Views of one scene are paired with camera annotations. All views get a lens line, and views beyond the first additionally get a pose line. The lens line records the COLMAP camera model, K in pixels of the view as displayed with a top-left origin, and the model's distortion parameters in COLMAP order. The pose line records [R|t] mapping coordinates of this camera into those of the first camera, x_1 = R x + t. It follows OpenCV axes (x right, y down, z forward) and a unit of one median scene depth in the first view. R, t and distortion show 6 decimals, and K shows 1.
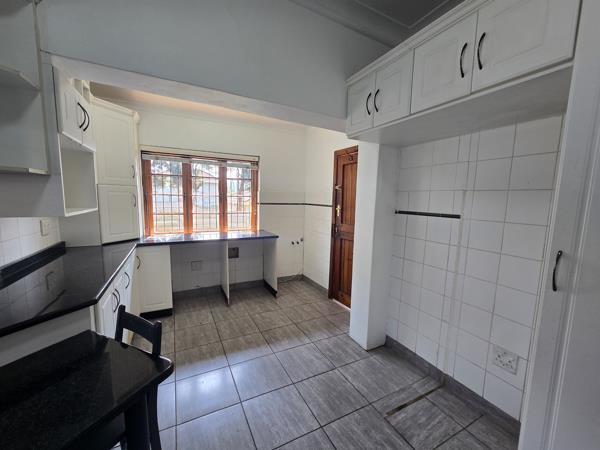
lens RADIAL K [[245.0, 0, 299.8], [0, 245.0, 227.3], [0, 0, 1]] dist [-0.006055, 0.000439]
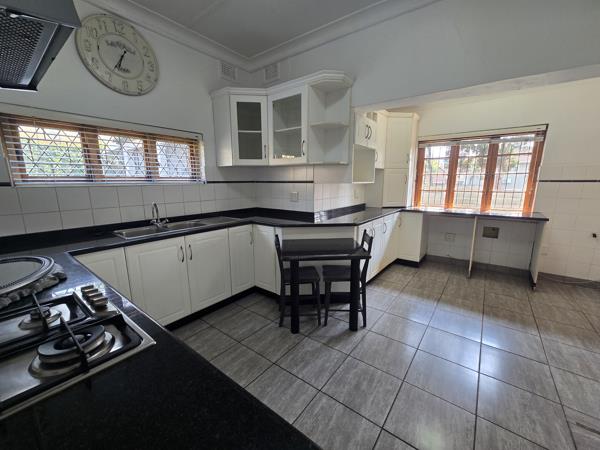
lens RADIAL K [[245.0, 0, 301.2], [0, 245.0, 224.5], [0, 0, 1]] dist [-0.006055, 0.000439]
pose [[0.427293, 0.137167, -0.893647, 0.307968], [-0.095089, 0.989761, 0.106453, 0.048049], [0.899099, 0.039490, 0.435961, -0.120488]]
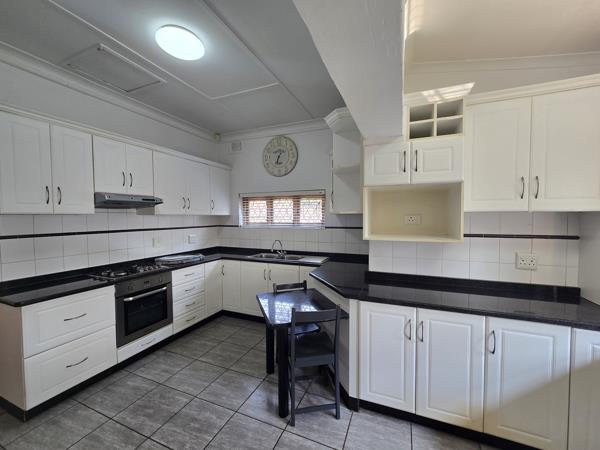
lens RADIAL K [[245.0, 0, 301.0], [0, 245.0, 226.9], [0, 0, 1]] dist [-0.006055, 0.000439]
pose [[-0.767626, 0.002244, -0.640895, 0.117127], [-0.091903, 0.989274, 0.113540, -0.098051], [0.634275, 0.146056, -0.759186, 0.738353]]
